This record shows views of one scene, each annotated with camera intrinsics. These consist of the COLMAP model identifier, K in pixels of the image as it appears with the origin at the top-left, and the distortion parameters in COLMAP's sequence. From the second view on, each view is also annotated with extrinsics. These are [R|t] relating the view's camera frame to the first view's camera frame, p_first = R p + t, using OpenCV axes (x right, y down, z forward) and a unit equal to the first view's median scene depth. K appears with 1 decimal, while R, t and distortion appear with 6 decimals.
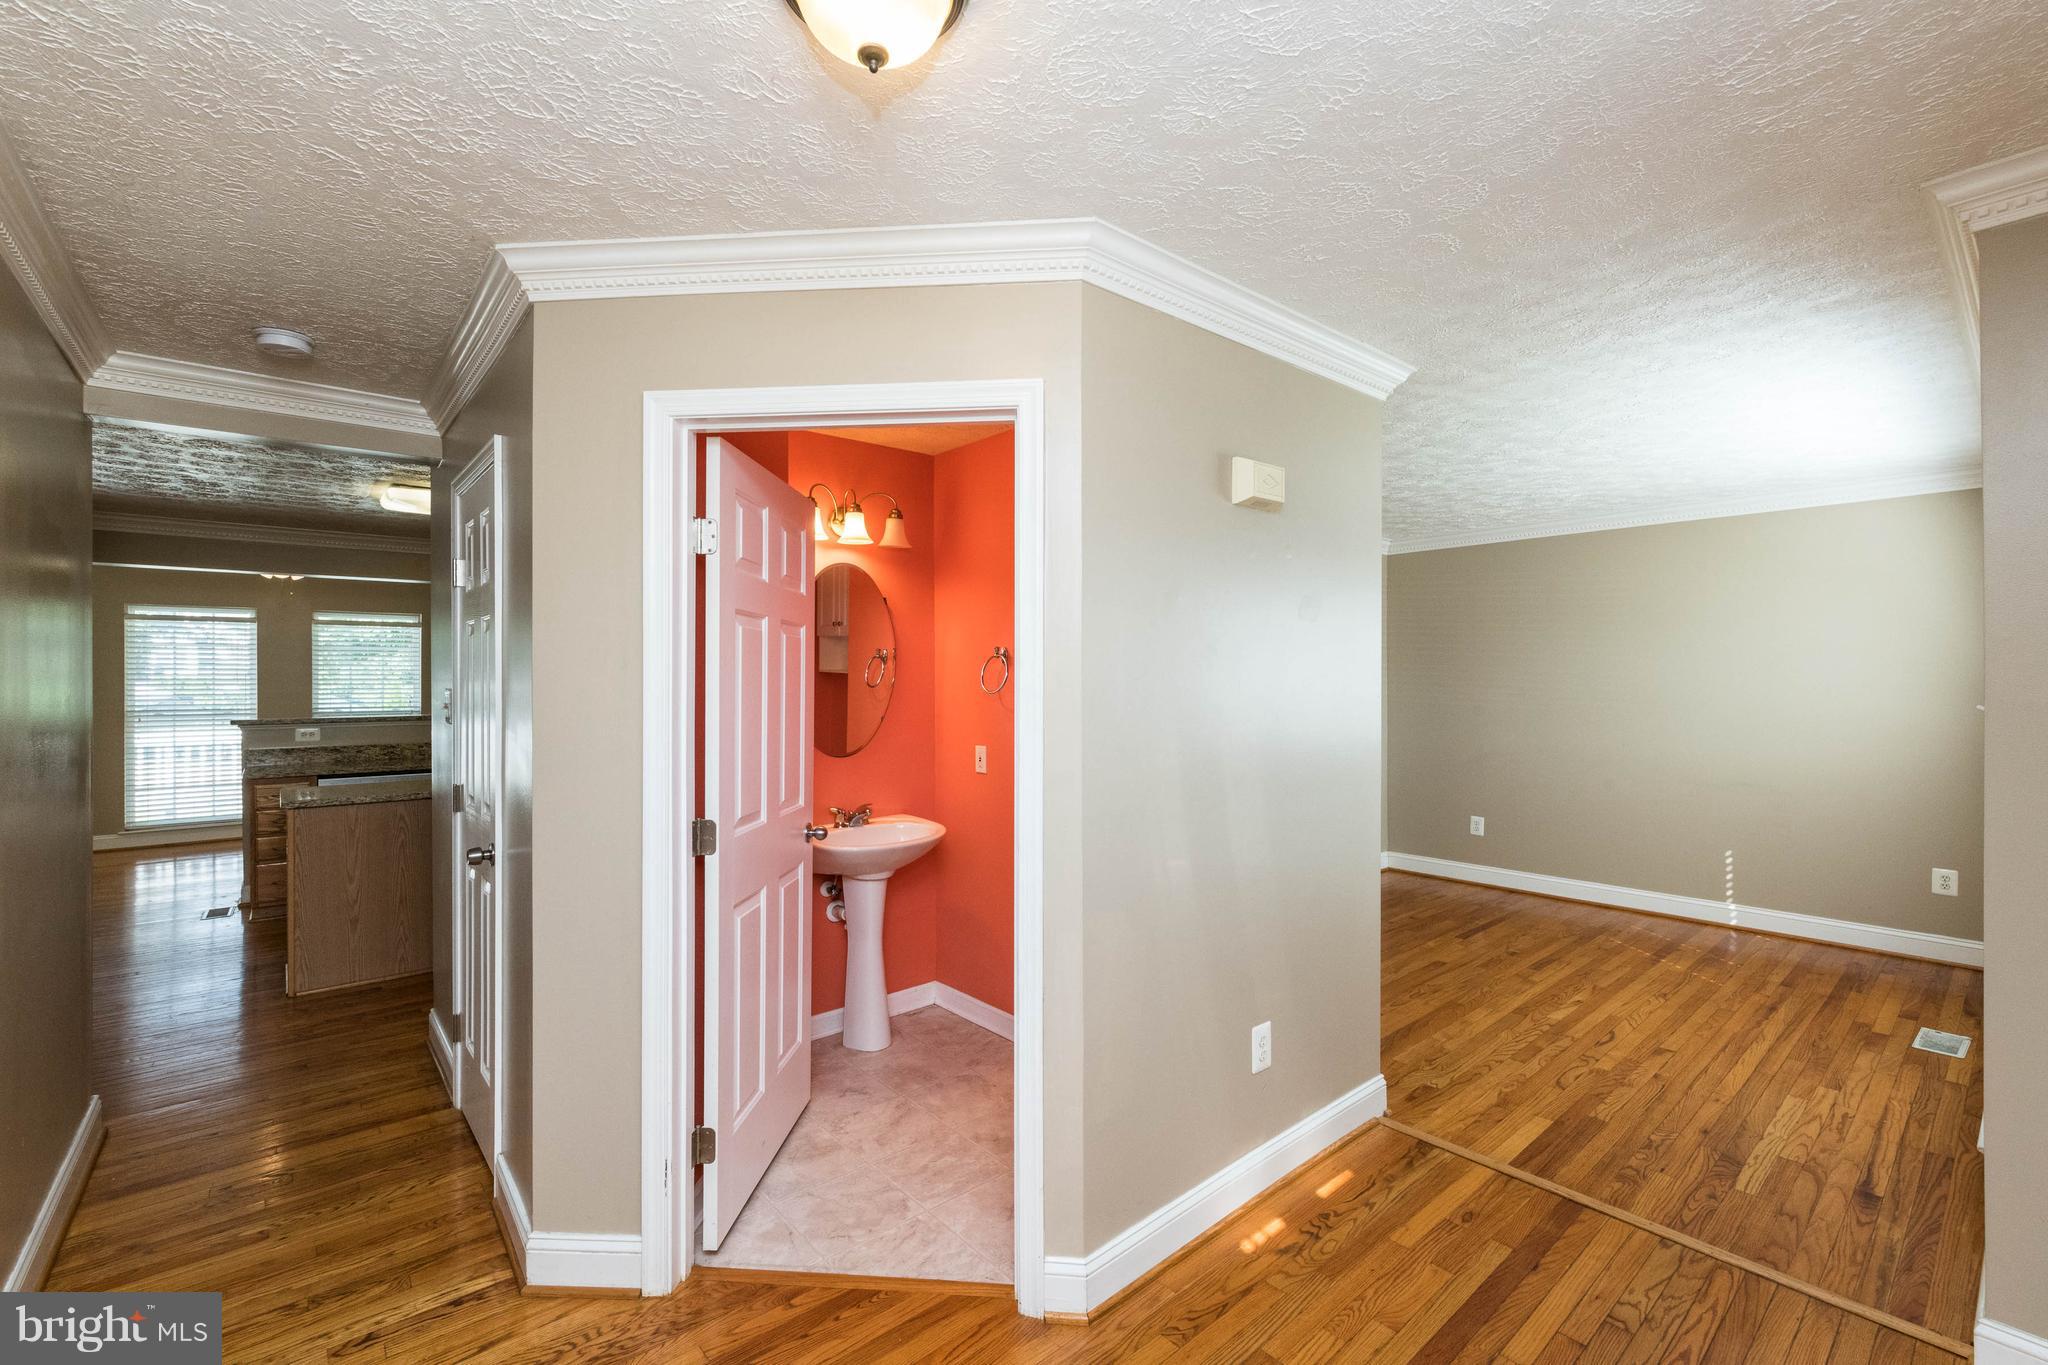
lens RADIAL K [[881.2, 0, 1023.3], [0, 881.2, 686.7], [0, 0, 1]] dist [0.001785, -0.000695]
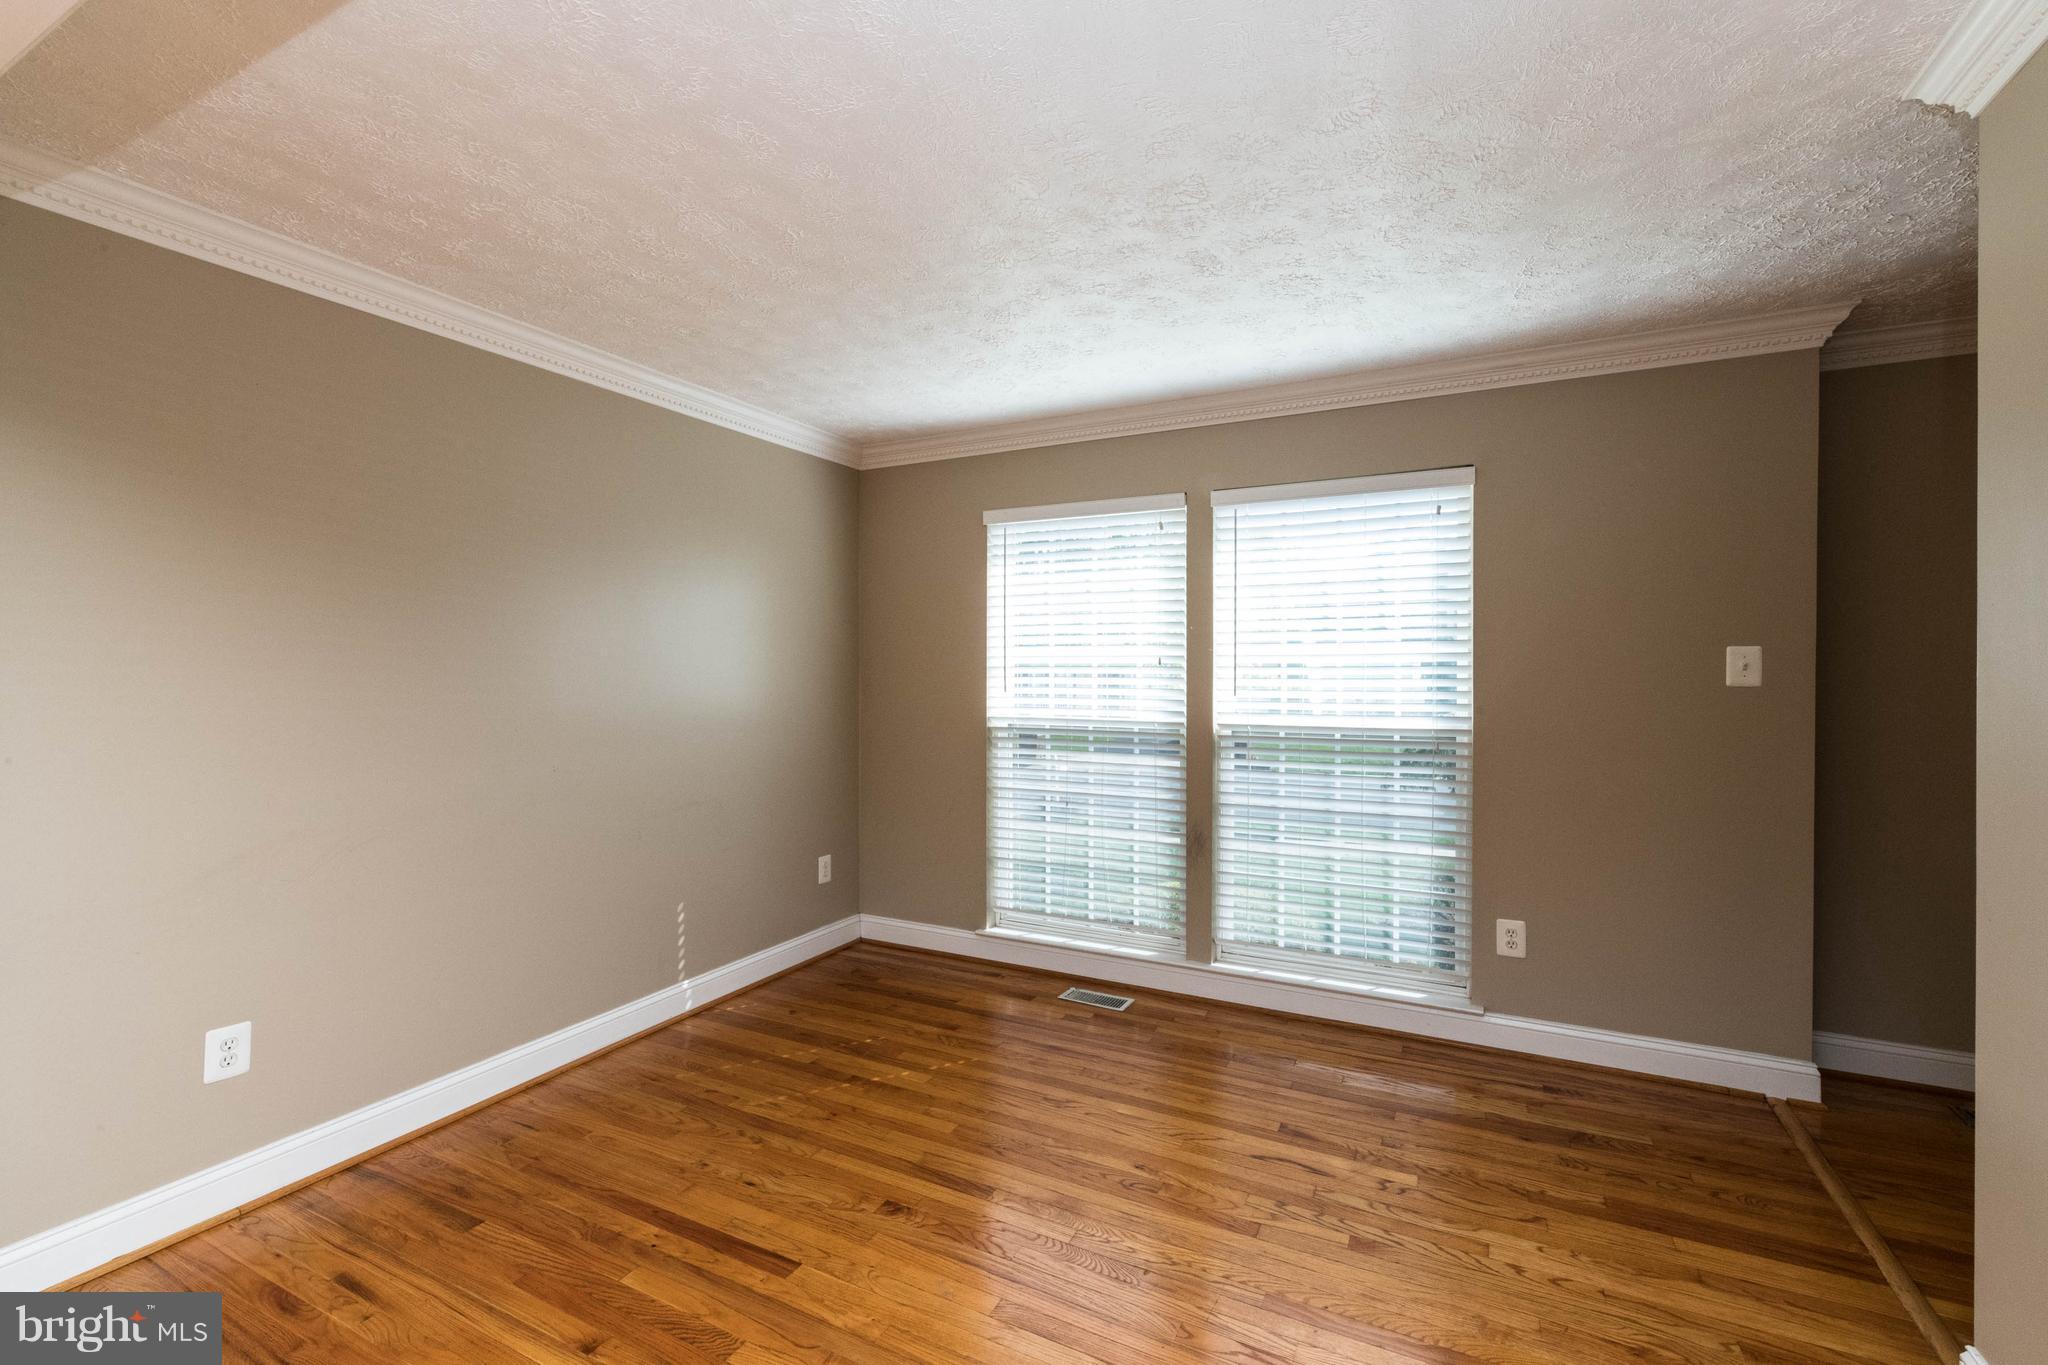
lens RADIAL K [[881.2, 0, 1024.5], [0, 881.2, 682.9], [0, 0, 1]] dist [0.001785, -0.000695]
pose [[-0.391580, -0.007788, 0.920111, 0.118753], [0.006720, 0.999913, 0.011323, 0.018163], [-0.920119, 0.010617, -0.391494, 1.470538]]
